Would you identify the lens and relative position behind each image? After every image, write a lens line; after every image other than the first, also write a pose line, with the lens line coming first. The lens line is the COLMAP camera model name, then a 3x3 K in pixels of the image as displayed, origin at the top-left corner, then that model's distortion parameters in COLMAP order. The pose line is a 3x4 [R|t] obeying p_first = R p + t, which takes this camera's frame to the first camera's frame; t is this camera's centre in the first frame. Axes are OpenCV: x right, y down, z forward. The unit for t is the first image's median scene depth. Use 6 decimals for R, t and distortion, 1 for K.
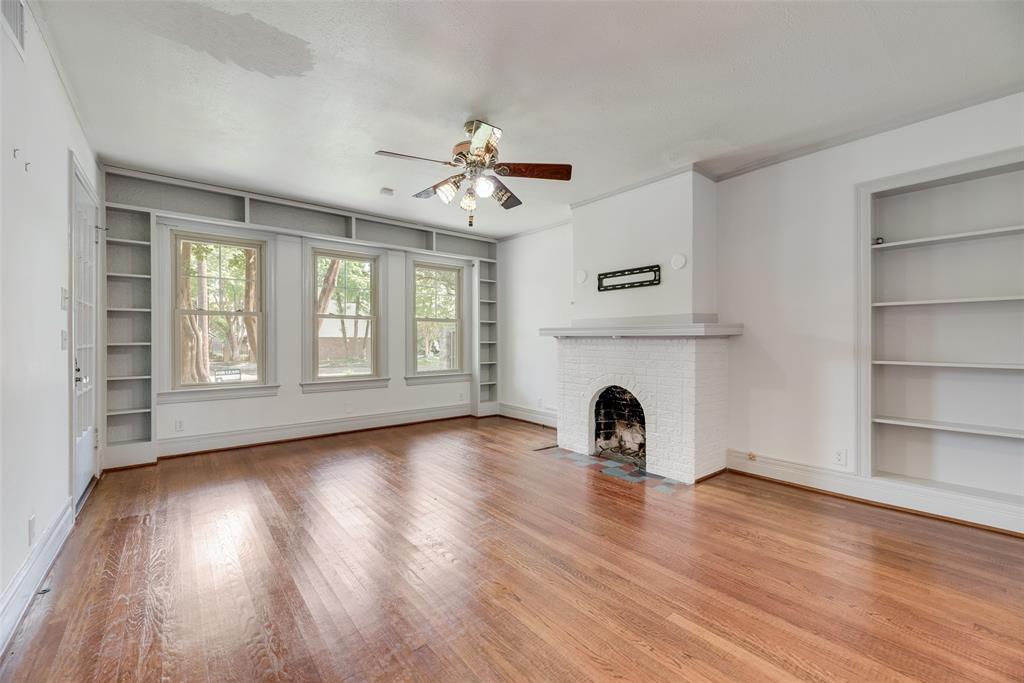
lens RADIAL K [[412.9, 0, 514.3], [0, 412.9, 344.4], [0, 0, 1]] dist [-0.001104, -0.000280]
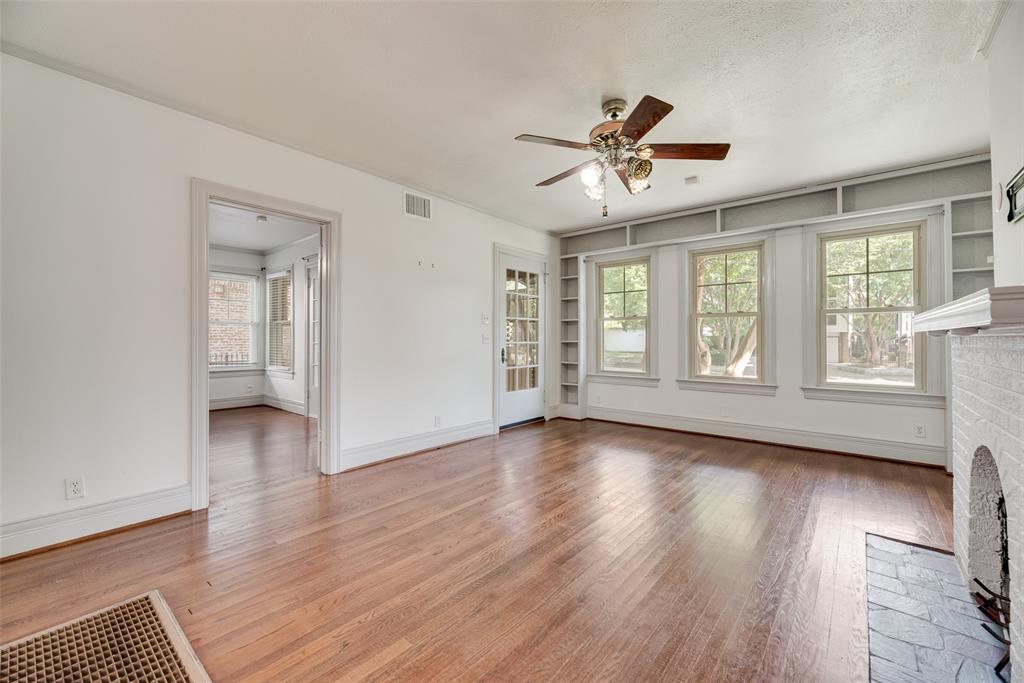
lens RADIAL K [[412.9, 0, 514.3], [0, 412.9, 344.4], [0, 0, 1]] dist [-0.001104, -0.000280]
pose [[0.193572, 0.012874, -0.981002, 0.536572], [-0.011710, 0.999873, 0.010811, -0.004273], [0.981016, 0.009395, 0.193699, 0.430145]]
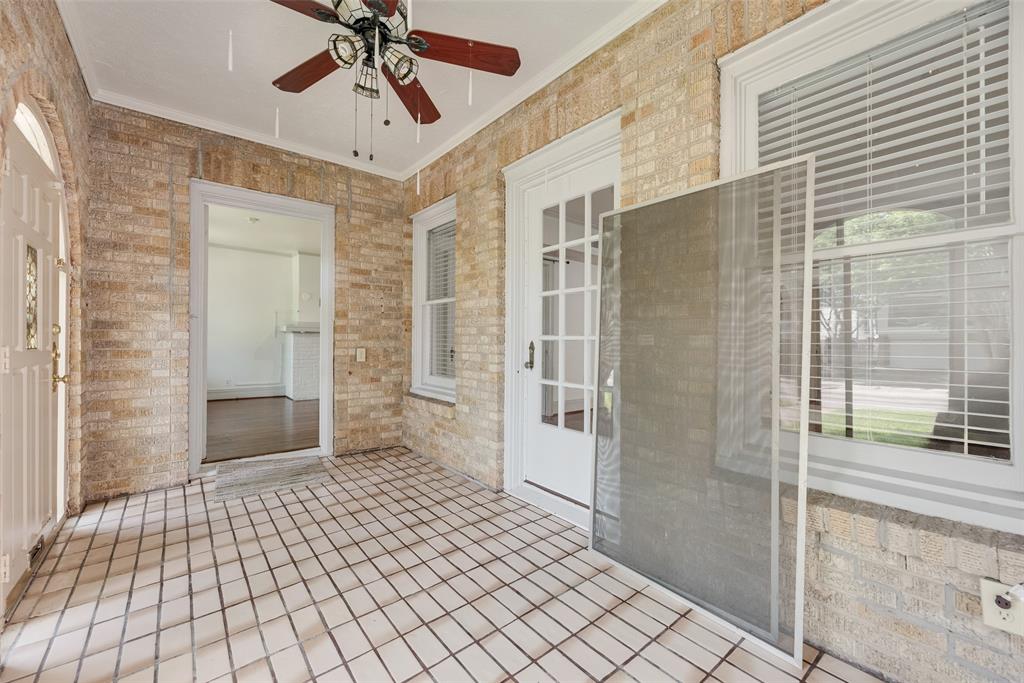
lens RADIAL K [[412.9, 0, 514.3], [0, 412.9, 344.4], [0, 0, 1]] dist [-0.001104, -0.000280]
pose [[0.003498, -0.007495, 0.999966, -1.642990], [0.008126, 0.999939, 0.007466, 0.028986], [-0.999961, 0.008099, 0.003559, 0.156804]]
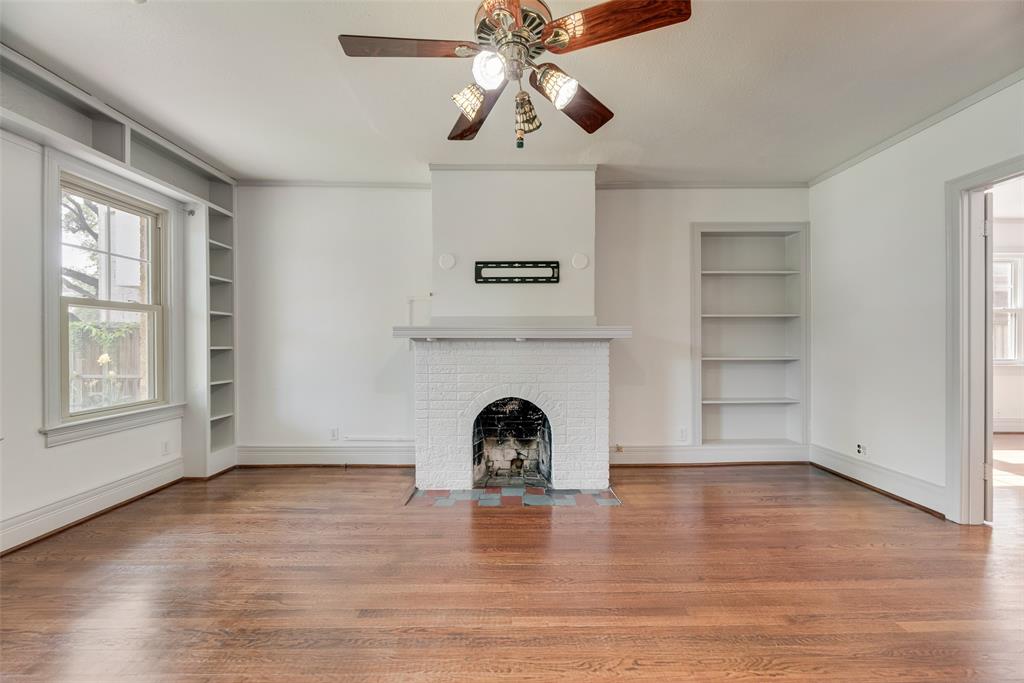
lens RADIAL K [[412.9, 0, 514.3], [0, 412.9, 344.4], [0, 0, 1]] dist [-0.001104, -0.000280]
pose [[0.631707, -0.007797, 0.775168, -0.388035], [0.012247, 0.999925, 0.000078, -0.007608], [-0.775111, 0.009444, 0.631755, 0.447271]]
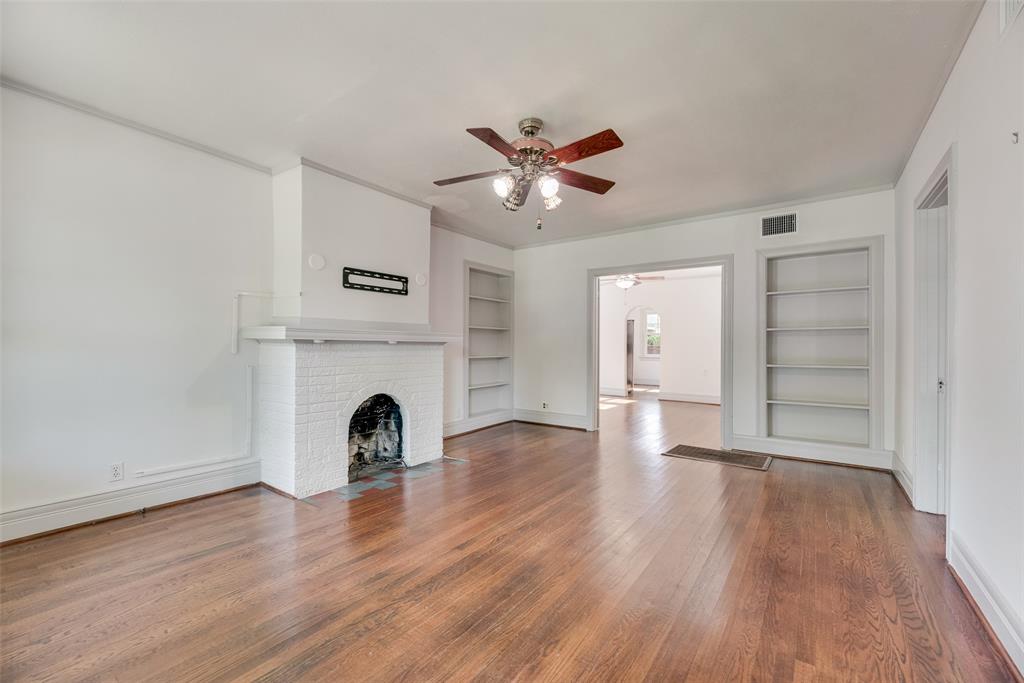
lens RADIAL K [[416.3, 0, 513.0], [0, 416.3, 348.9], [0, 0, 1]] dist [0.000302, -0.000422]
pose [[-0.243122, -0.010381, 0.969940, -0.725567], [0.006331, 0.999904, 0.012288, -0.011936], [-0.969975, 0.009128, -0.243033, 0.902506]]
